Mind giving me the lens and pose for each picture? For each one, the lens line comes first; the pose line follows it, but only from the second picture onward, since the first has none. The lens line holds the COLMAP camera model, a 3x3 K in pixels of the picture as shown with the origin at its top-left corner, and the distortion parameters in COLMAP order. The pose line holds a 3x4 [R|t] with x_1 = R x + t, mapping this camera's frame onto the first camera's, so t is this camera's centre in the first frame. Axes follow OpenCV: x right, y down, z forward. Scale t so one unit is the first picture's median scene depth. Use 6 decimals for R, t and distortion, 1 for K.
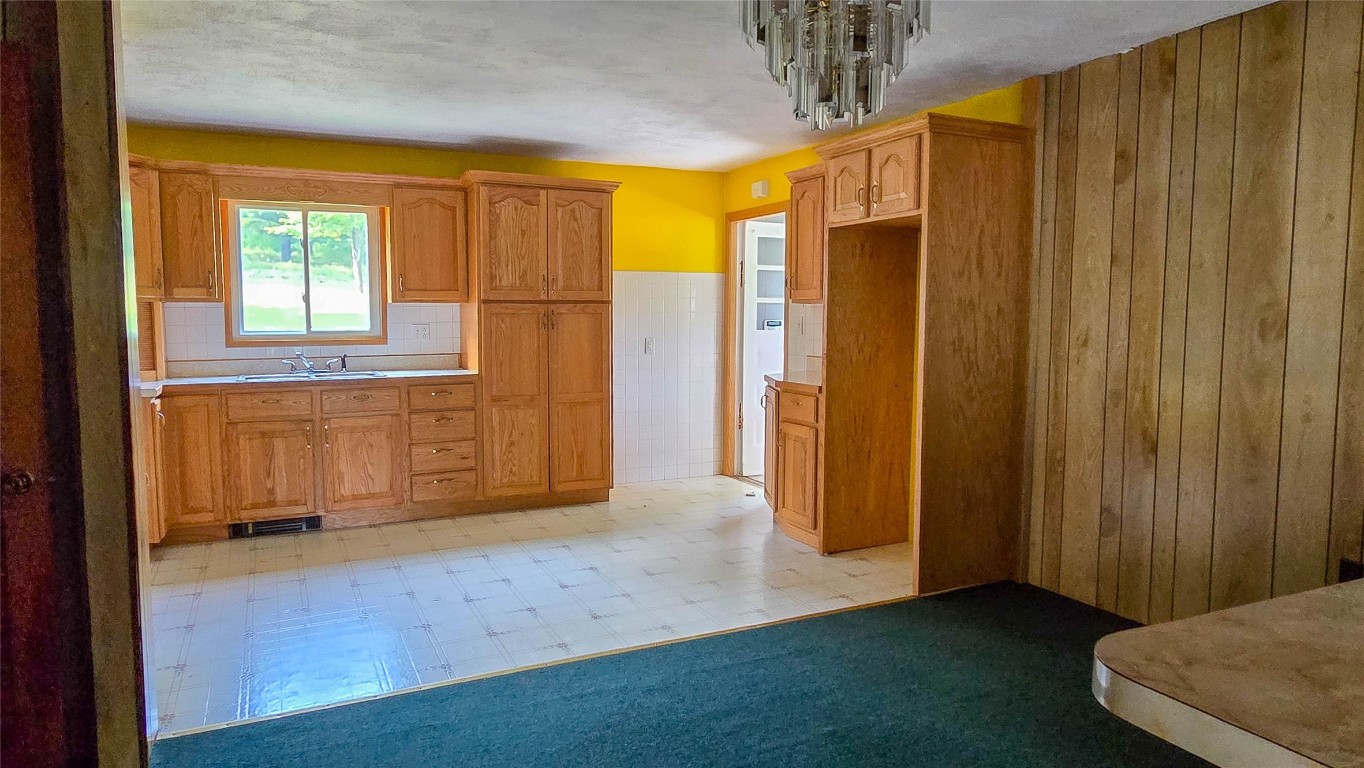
lens RADIAL K [[895.5, 0, 683.3], [0, 895.5, 387.8], [0, 0, 1]] dist [-0.002355, -0.000292]
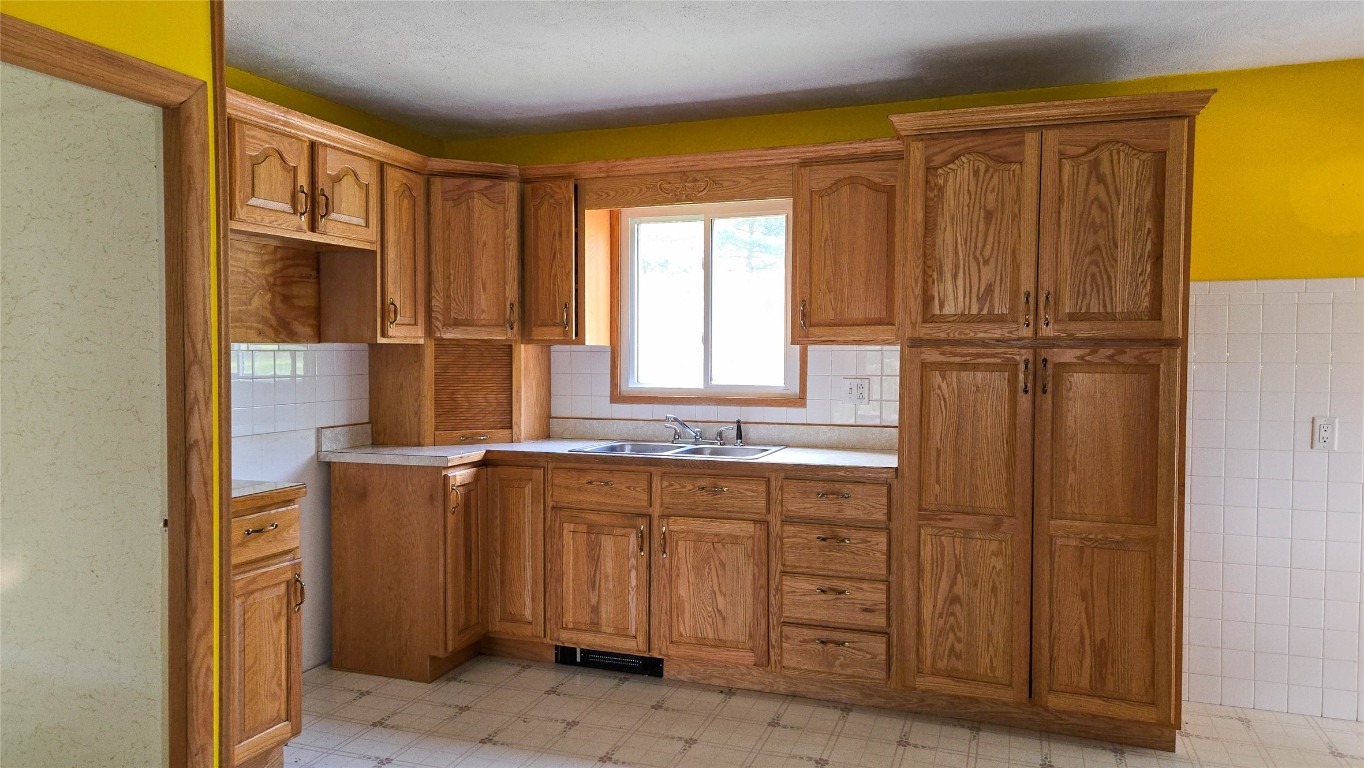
lens RADIAL K [[913.7, 0, 680.4], [0, 913.7, 381.0], [0, 0, 1]] dist [0.056243, -0.005263]
pose [[0.701126, 0.025802, -0.712571, 0.092768], [-0.067597, 0.997249, -0.030402, -0.044149], [0.709826, 0.069483, 0.700941, 0.488269]]
